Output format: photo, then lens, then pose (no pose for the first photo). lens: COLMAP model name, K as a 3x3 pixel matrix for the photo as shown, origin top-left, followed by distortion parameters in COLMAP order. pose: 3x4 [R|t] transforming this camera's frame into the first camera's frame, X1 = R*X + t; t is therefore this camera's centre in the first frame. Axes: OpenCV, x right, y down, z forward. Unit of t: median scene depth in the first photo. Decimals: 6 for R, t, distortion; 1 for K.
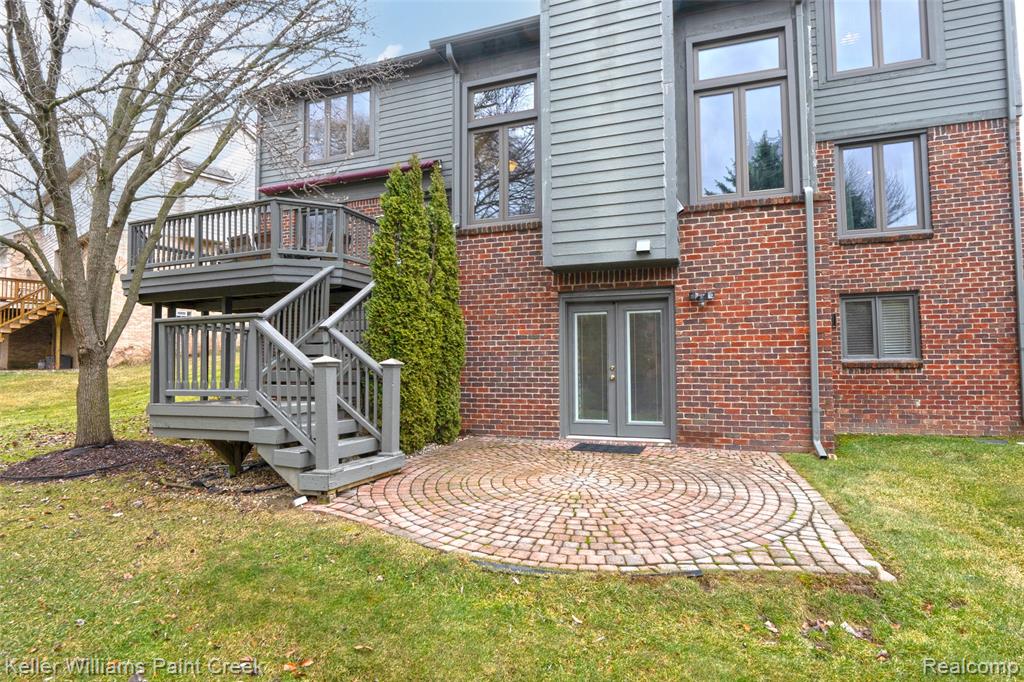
lens RADIAL K [[535.6, 0, 511.4], [0, 535.6, 345.1], [0, 0, 1]] dist [-0.018069, 0.001489]
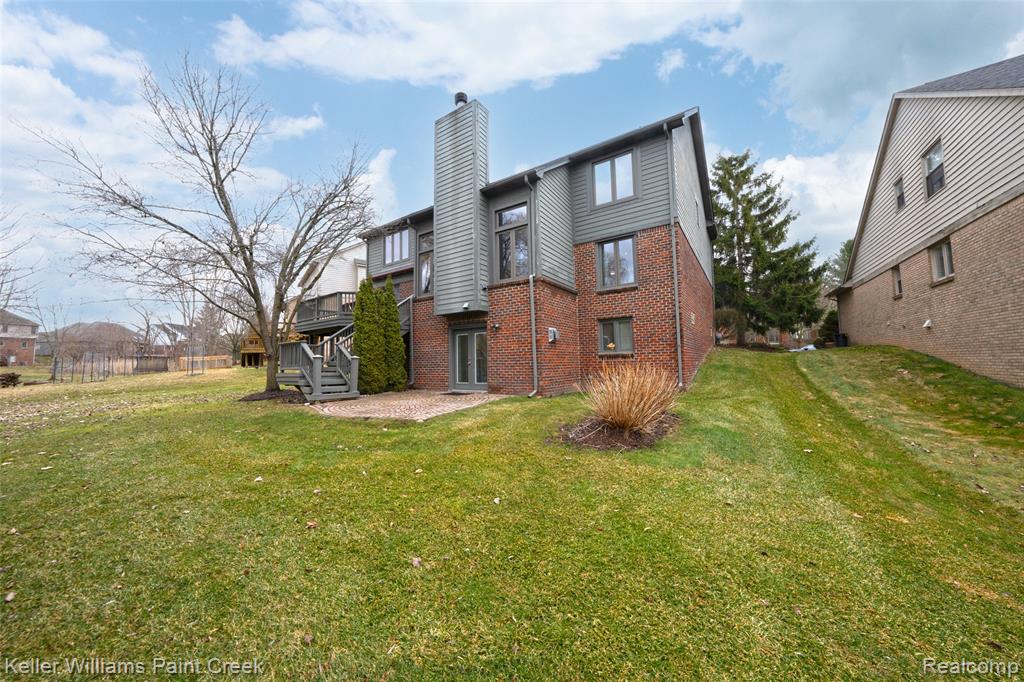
lens RADIAL K [[353.7, 0, 512.0], [0, 353.7, 341.0], [0, 0, 1]] dist [-0.015567, 0.000127]
pose [[0.969771, -0.027354, -0.242480, 0.728109], [0.022150, 0.999463, -0.024160, 0.008075], [0.243011, 0.018059, 0.969855, -0.381875]]
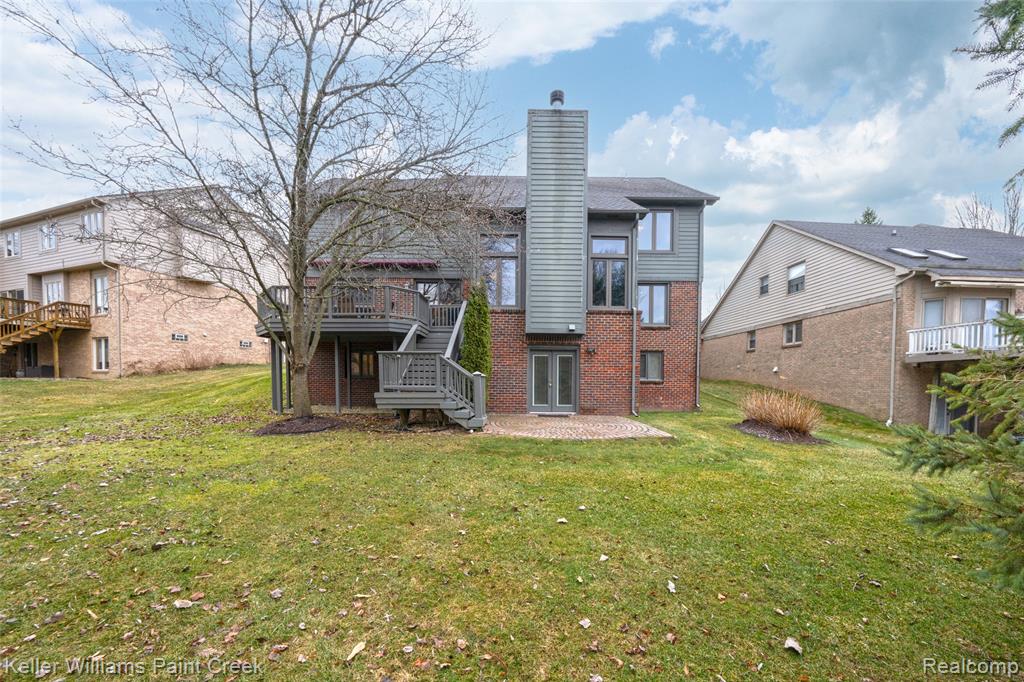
lens RADIAL K [[384.1, 0, 515.4], [0, 384.1, 397.9], [0, 0, 1]] dist [-0.014610, 0.000047]
pose [[0.935362, 0.003369, 0.353676, -0.507210], [-0.028939, 0.997331, 0.067033, 0.011418], [-0.352506, -0.072935, 0.932963, -0.422470]]
